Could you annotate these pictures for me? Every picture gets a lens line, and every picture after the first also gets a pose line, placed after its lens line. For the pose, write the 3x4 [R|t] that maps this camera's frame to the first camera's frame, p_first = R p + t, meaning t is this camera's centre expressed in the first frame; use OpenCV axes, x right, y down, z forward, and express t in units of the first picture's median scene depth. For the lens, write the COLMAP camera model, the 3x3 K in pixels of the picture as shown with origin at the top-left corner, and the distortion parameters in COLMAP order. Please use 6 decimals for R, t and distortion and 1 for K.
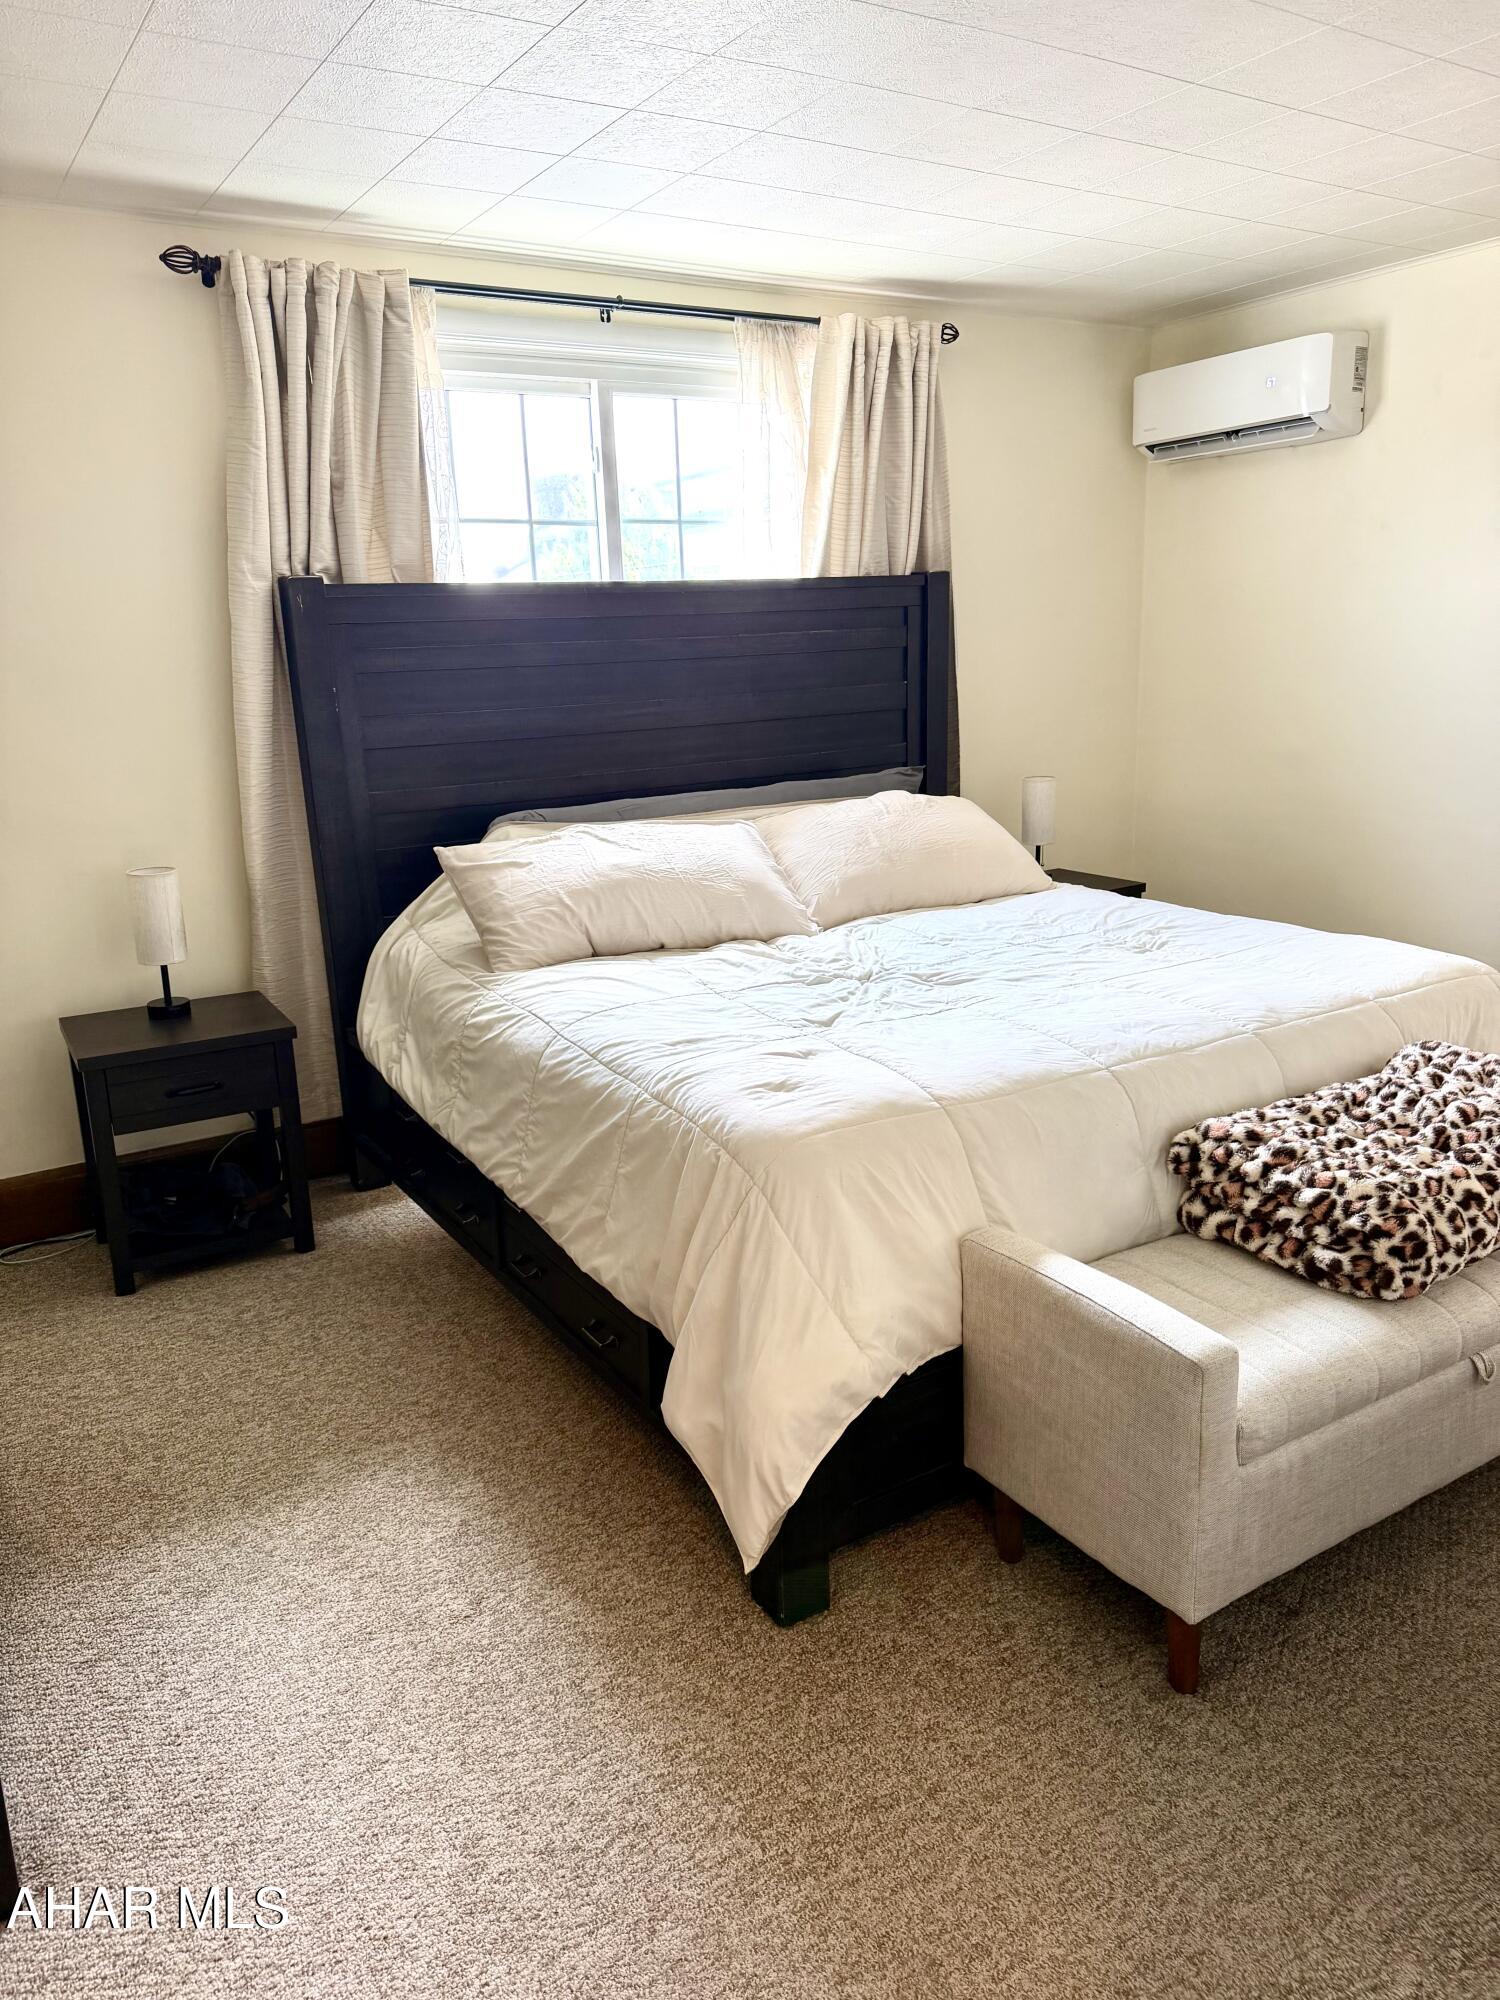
lens RADIAL K [[1425.7, 0, 750.0], [0, 1425.7, 1000.0], [0, 0, 1]] dist [0.051920, -0.071195]
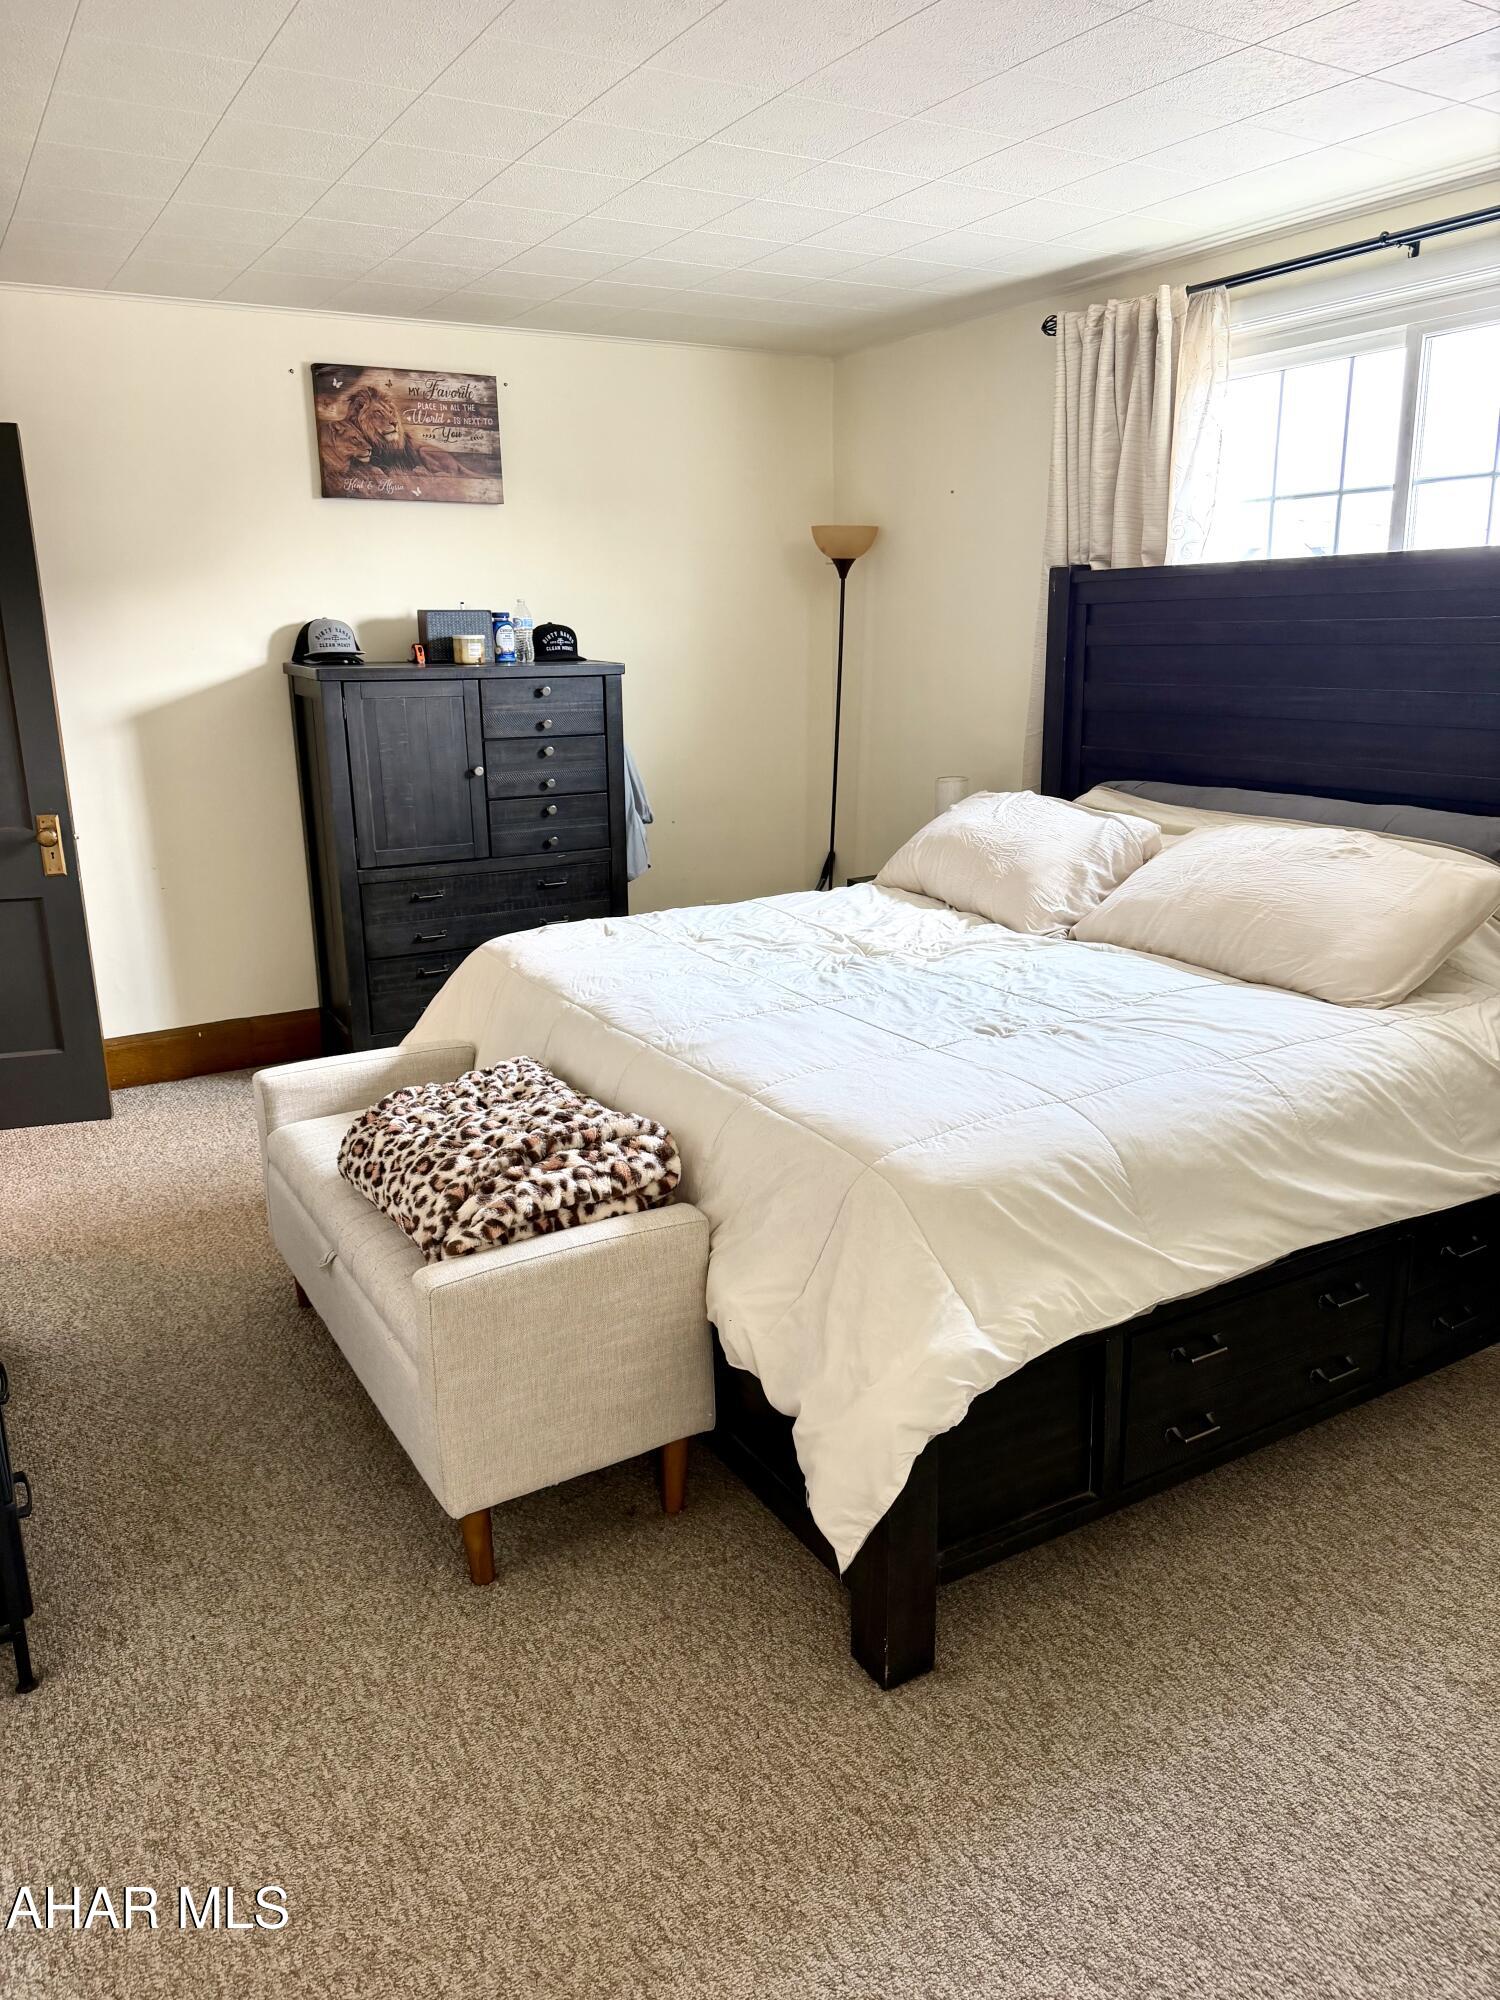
lens RADIAL K [[1425.7, 0, 750.0], [0, 1425.7, 1000.0], [0, 0, 1]] dist [0.051920, -0.071195]
pose [[-0.010938, 0.280720, -0.959727, 0.875394], [-0.234991, 0.932184, 0.275342, -0.196686], [0.971936, 0.228539, 0.055770, 0.664411]]
